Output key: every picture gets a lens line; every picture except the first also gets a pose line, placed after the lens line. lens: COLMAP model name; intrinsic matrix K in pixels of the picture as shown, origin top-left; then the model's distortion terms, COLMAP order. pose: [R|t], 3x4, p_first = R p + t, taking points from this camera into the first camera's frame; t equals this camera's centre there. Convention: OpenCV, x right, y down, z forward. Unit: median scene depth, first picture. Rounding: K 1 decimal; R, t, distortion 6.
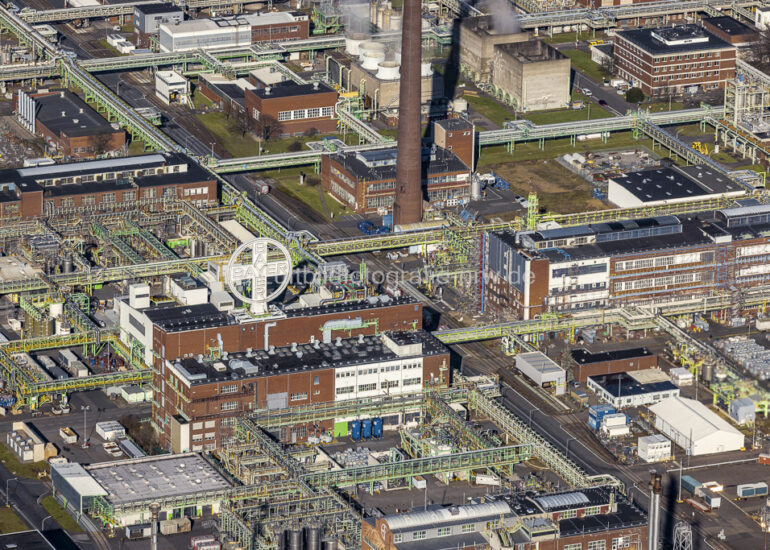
lens RADIAL K [[4084.5, 0, 385.0], [0, 4084.5, 275.0], [0, 0, 1]] dist [0.276225, -2.215840]
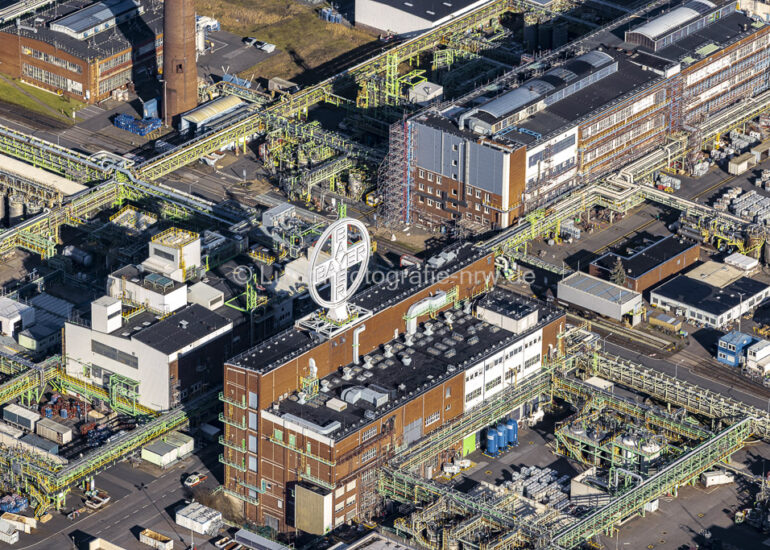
lens RADIAL K [[4167.9, 0, 385.0], [0, 4167.9, 275.0], [0, 0, 1]] dist [0.128087, 4.184754]
pose [[0.899500, -0.210098, 0.383091, -0.305466], [0.160585, 0.974401, 0.157337, -0.113656], [-0.406340, -0.080006, 0.910212, 0.298817]]
